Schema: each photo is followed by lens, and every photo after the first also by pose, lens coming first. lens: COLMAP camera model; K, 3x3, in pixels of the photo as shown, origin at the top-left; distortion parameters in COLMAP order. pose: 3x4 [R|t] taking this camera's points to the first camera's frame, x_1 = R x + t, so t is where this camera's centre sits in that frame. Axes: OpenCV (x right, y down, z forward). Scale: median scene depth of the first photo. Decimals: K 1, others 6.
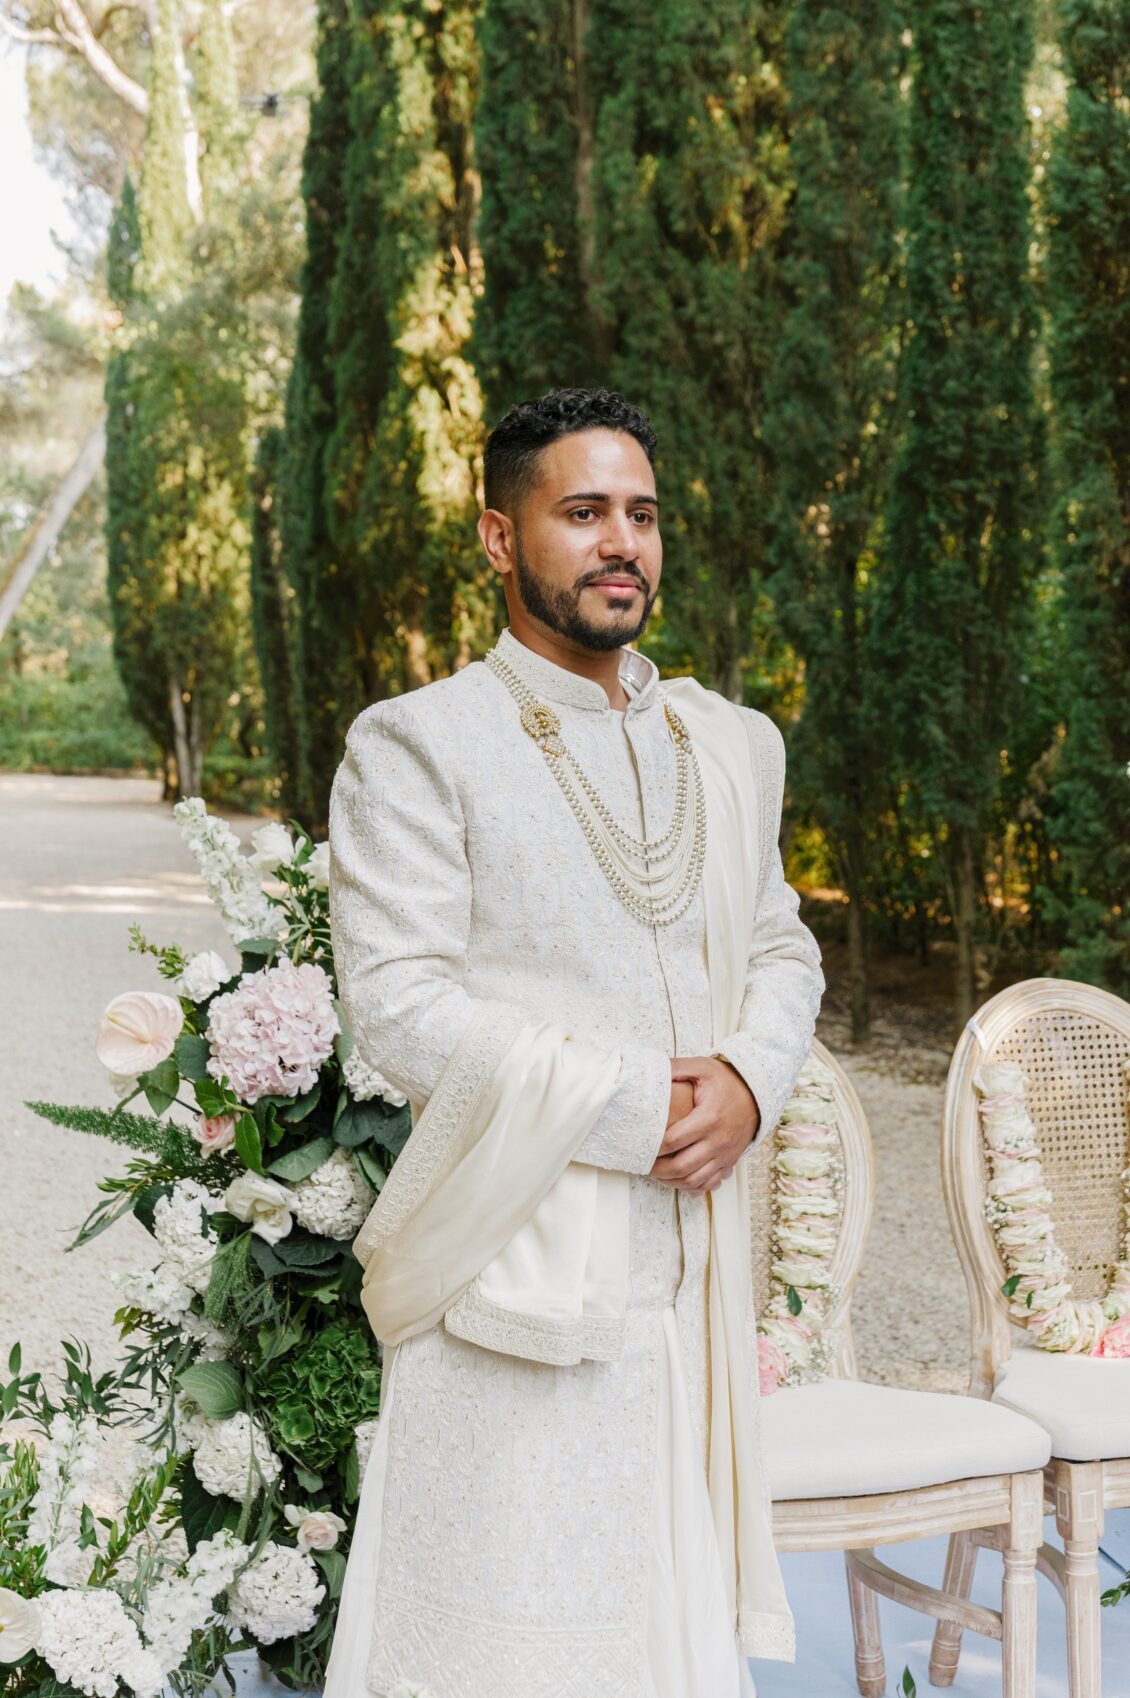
lens RADIAL K [[2450.2, 0, 534.7], [0, 2450.2, 851.1], [0, 0, 1]] dist [-0.066541, 0.023047]
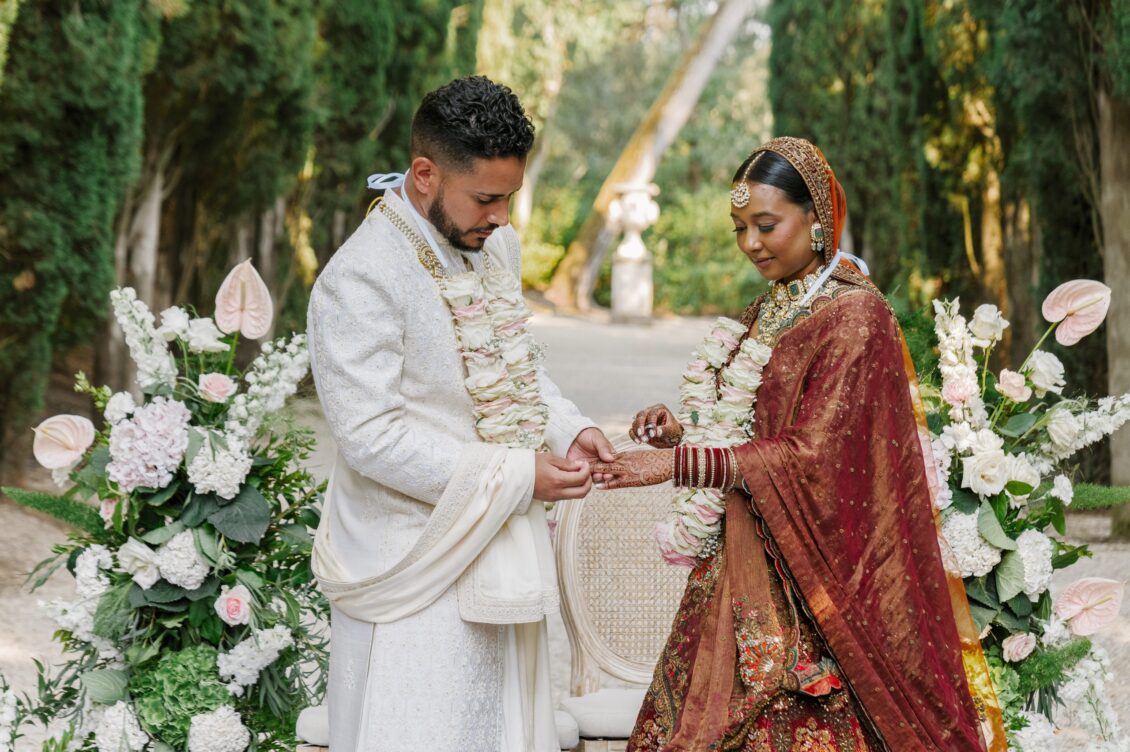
lens RADIAL K [[3225.9, 0, 565.0], [0, 3225.9, 376.0], [0, 0, 1]] dist [-0.213328, -0.781363]
pose [[0.964074, 0.033400, -0.263526, 0.645668], [-0.037770, 0.999220, -0.011532, 0.044732], [0.262935, 0.021071, 0.964583, -0.811023]]
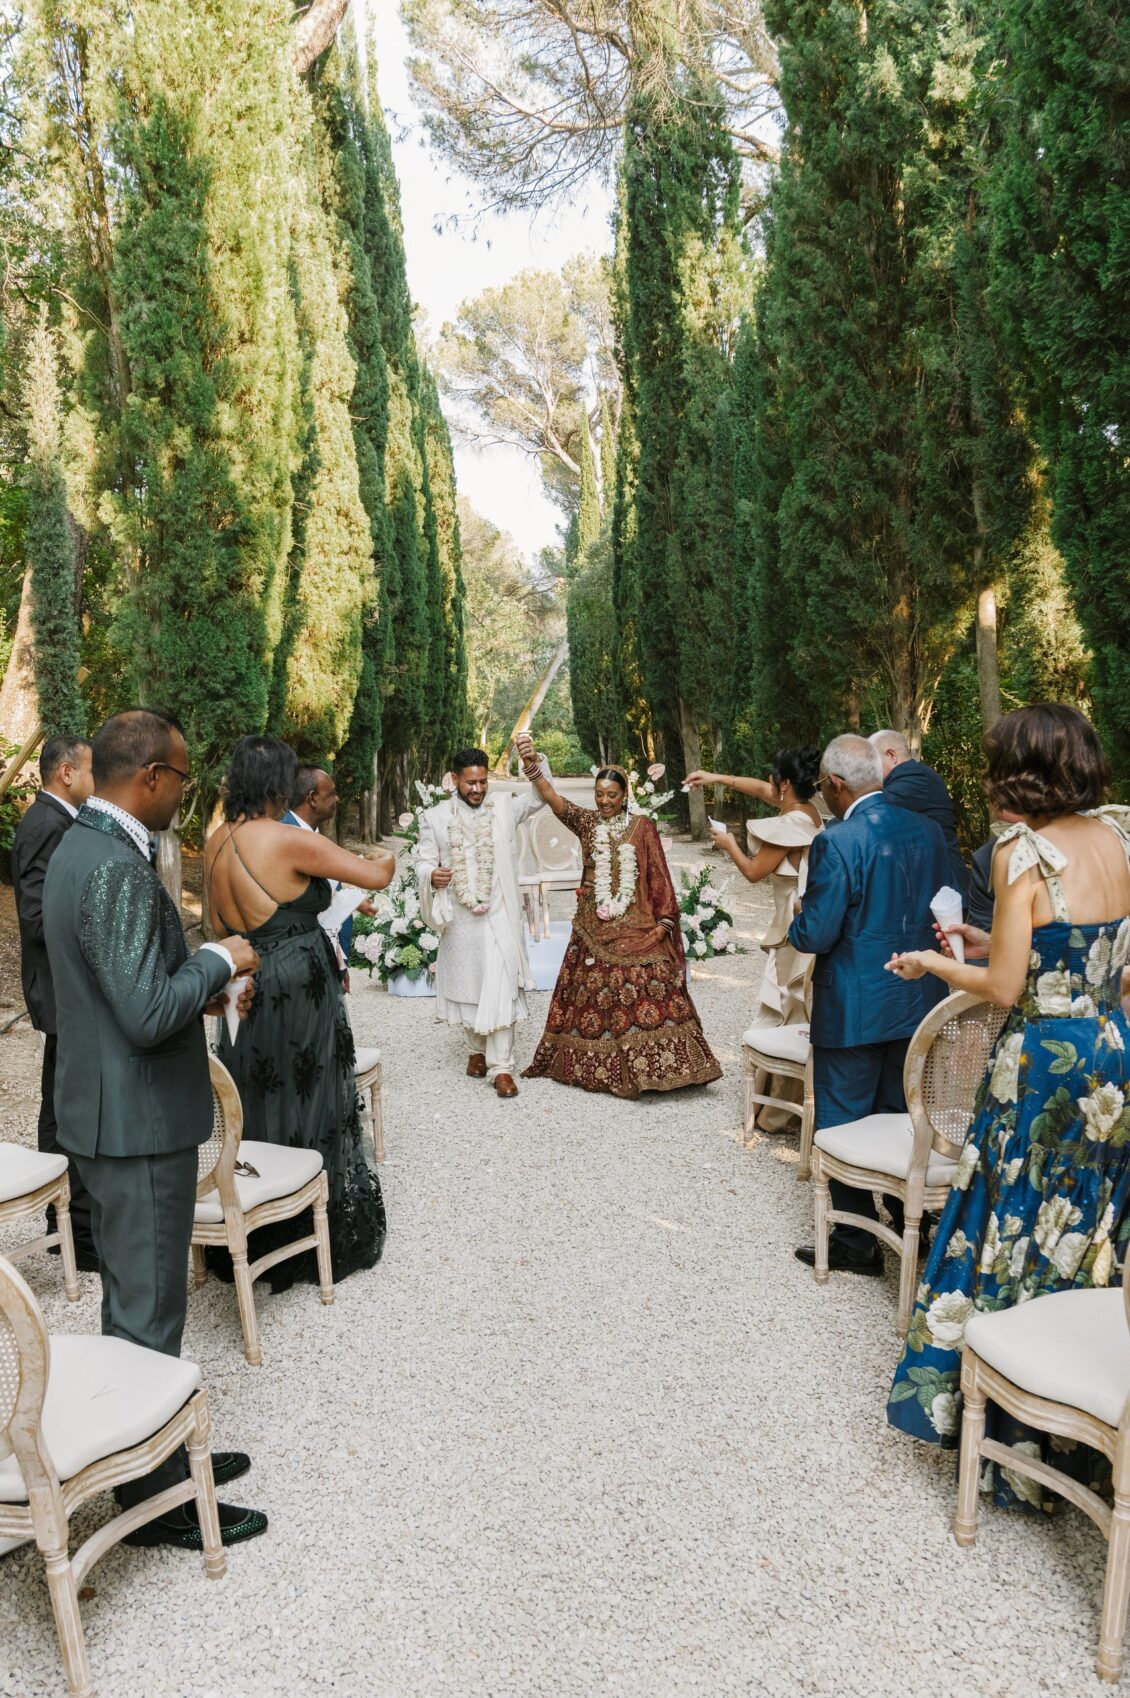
lens RADIAL K [[1240.5, 0, 481.6], [0, 1240.5, 792.6], [0, 0, 1]] dist [0.000294, 0.003144]
pose [[0.960726, -0.027461, -0.276136, 0.856156], [0.022975, 0.999546, -0.019469, 0.070992], [0.276546, 0.012360, 0.960921, -1.875178]]
